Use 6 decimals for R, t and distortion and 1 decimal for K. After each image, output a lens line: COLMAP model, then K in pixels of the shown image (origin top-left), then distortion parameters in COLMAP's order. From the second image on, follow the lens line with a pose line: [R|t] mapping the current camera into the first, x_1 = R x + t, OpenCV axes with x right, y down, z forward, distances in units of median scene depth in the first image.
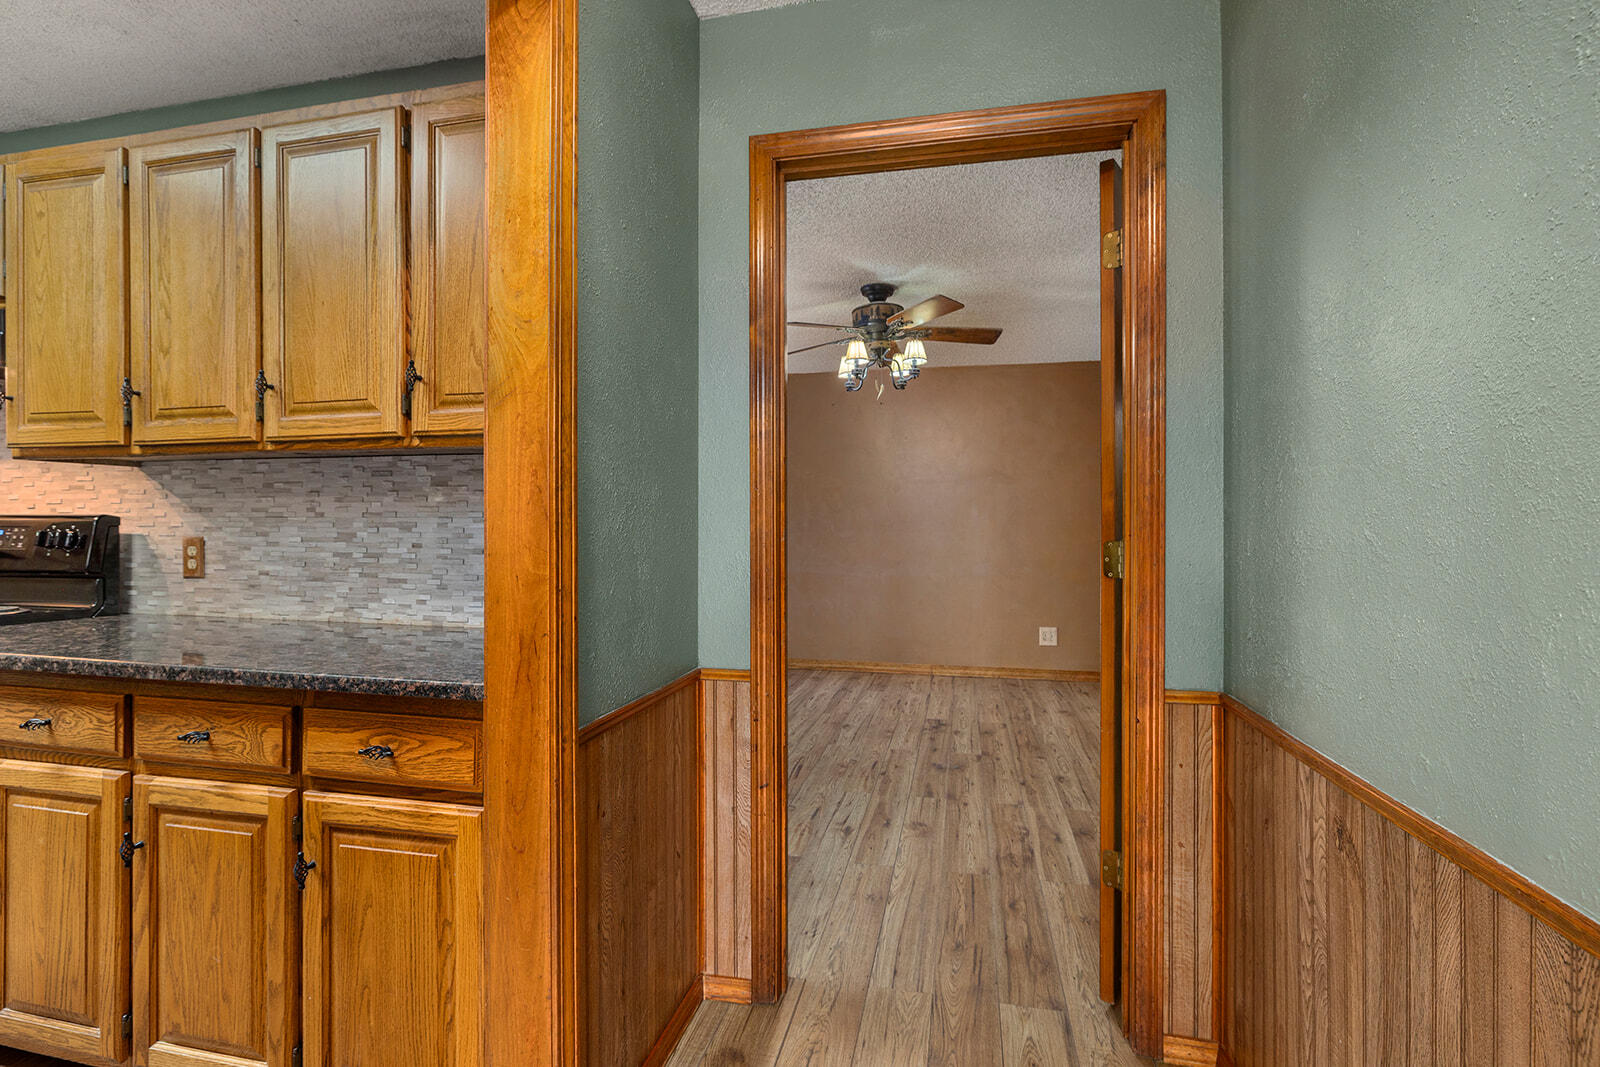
lens RADIAL K [[749.2, 0, 797.9], [0, 749.2, 530.6], [0, 0, 1]] dist [-0.003265, -0.000552]
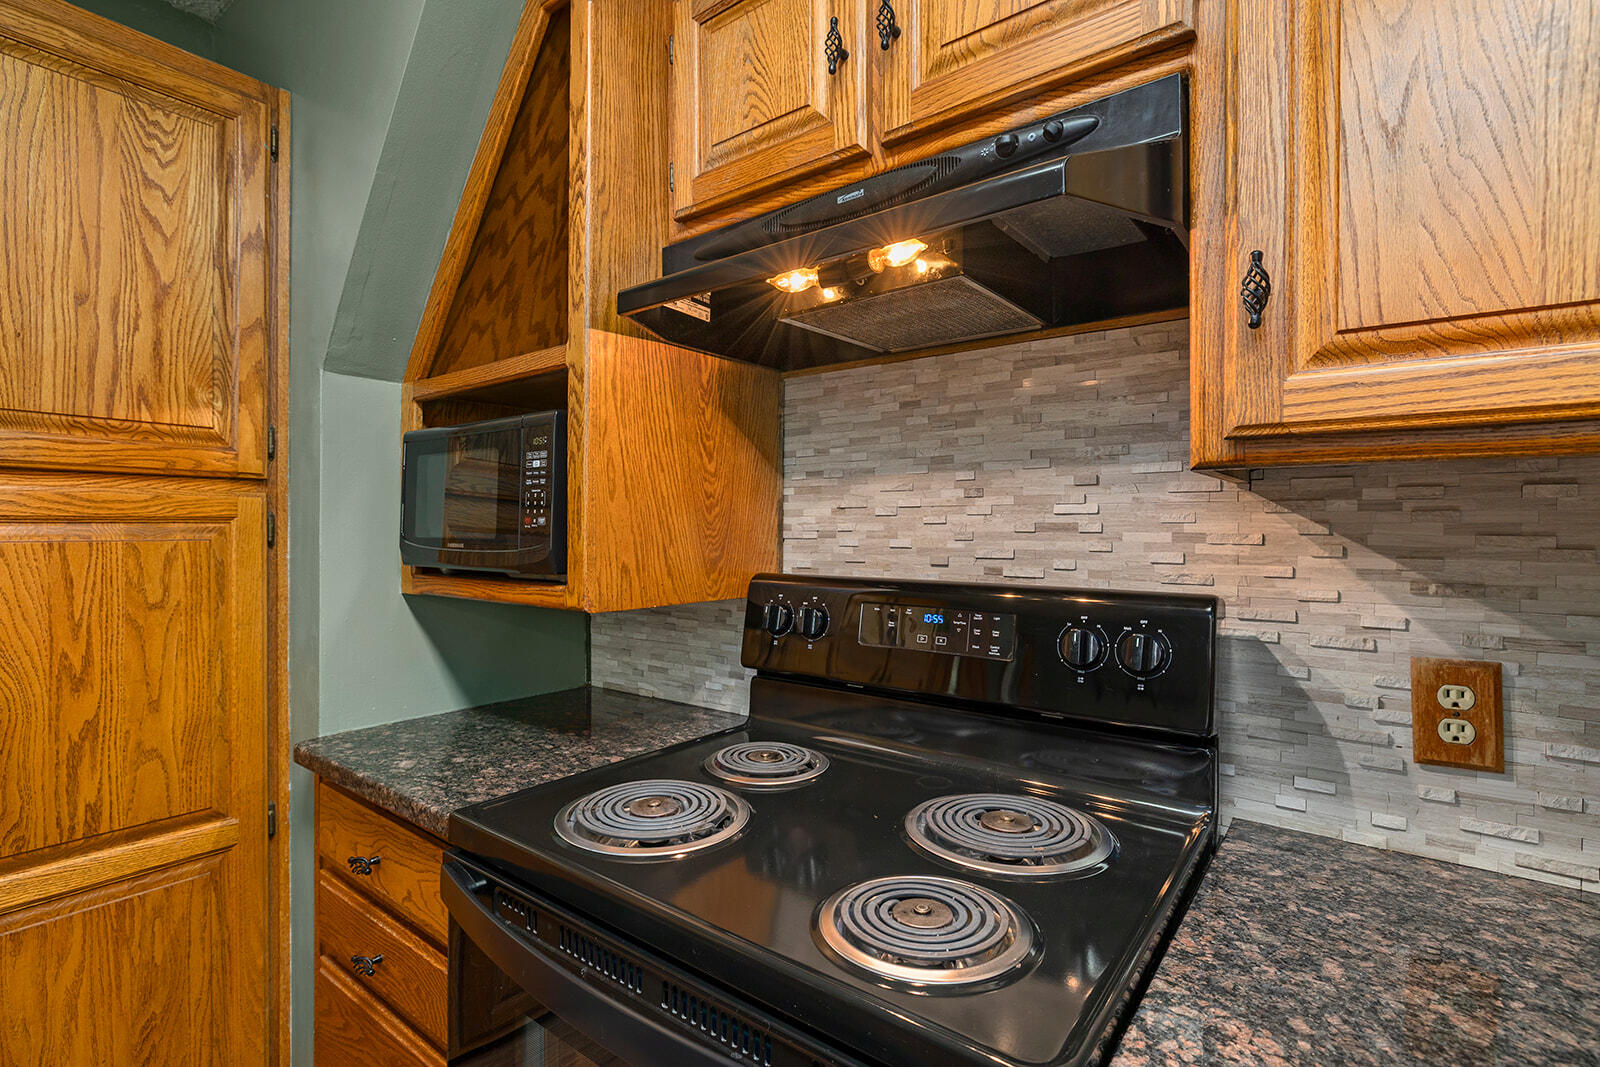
lens RADIAL K [[749.2, 0, 805.6], [0, 749.2, 533.0], [0, 0, 1]] dist [-0.003265, -0.000552]
pose [[0.907039, 0.002592, -0.421039, -0.959053], [-0.002564, 0.999997, 0.000633, -0.057097], [0.421039, 0.000506, 0.907042, 0.513339]]
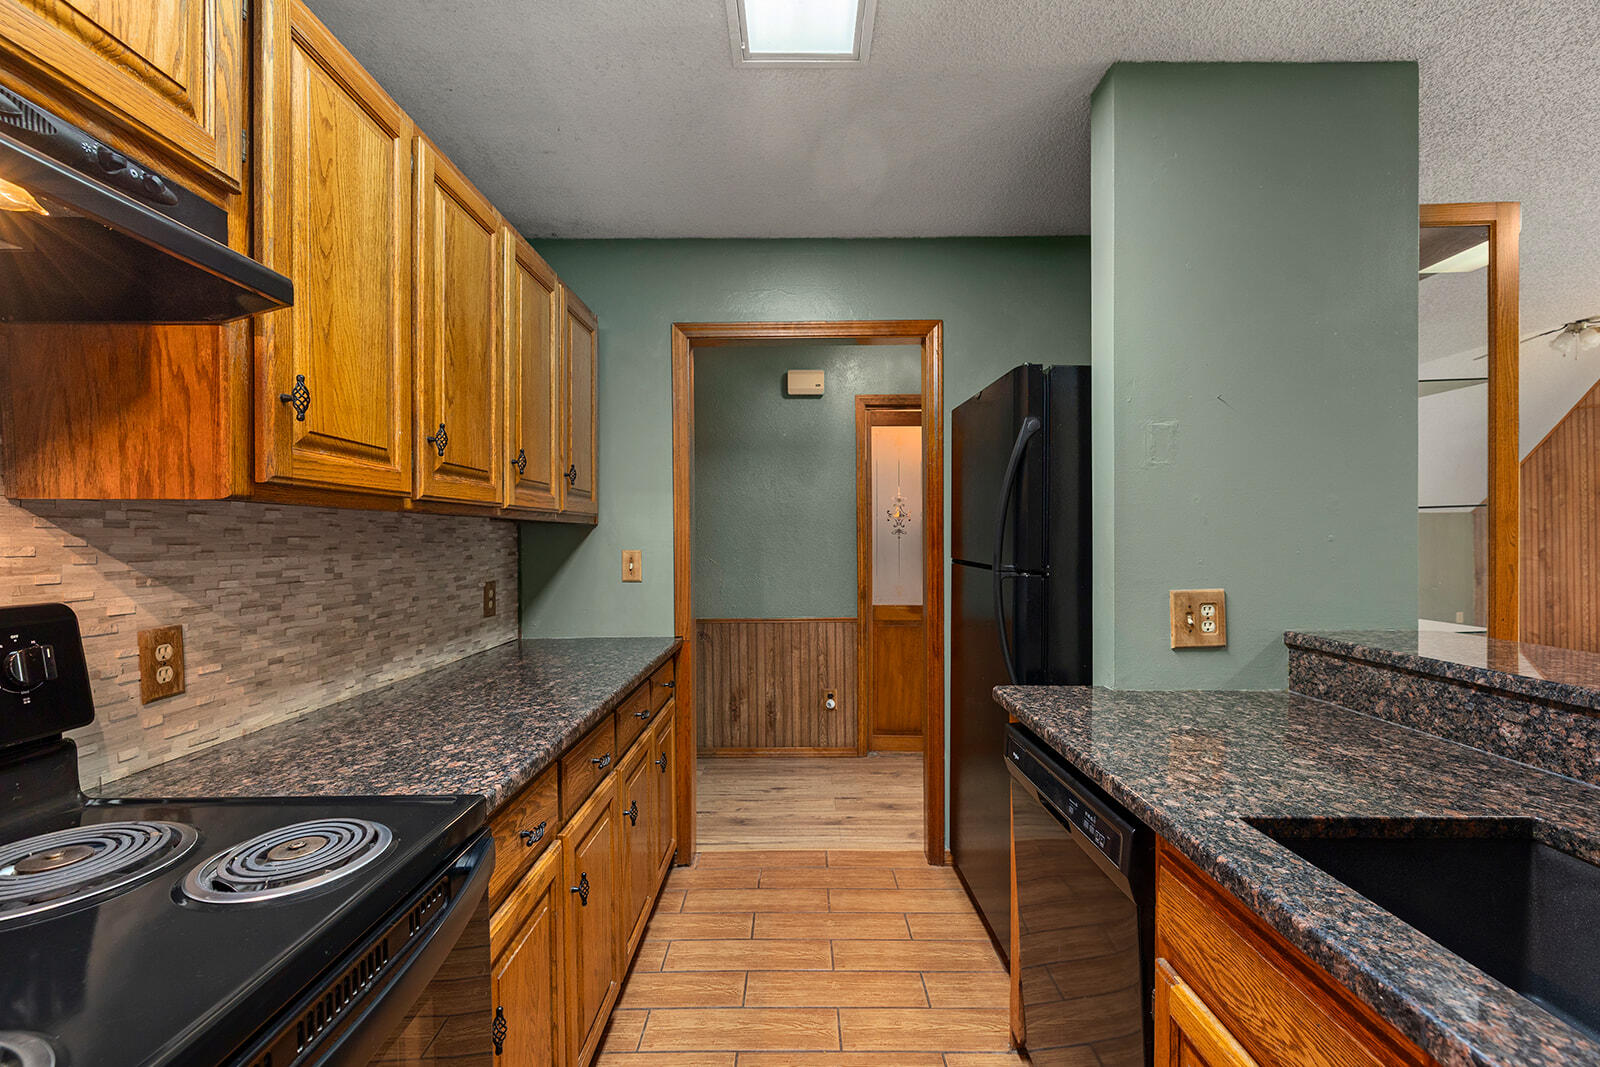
lens RADIAL K [[683.8, 0, 798.1], [0, 683.8, 540.0], [0, 0, 1]] dist [-0.000256, 0.000014]
pose [[-0.222040, -0.004531, 0.975027, -1.448713], [0.009252, 0.999934, 0.006754, -0.059607], [-0.974994, 0.010521, -0.221983, 0.639967]]
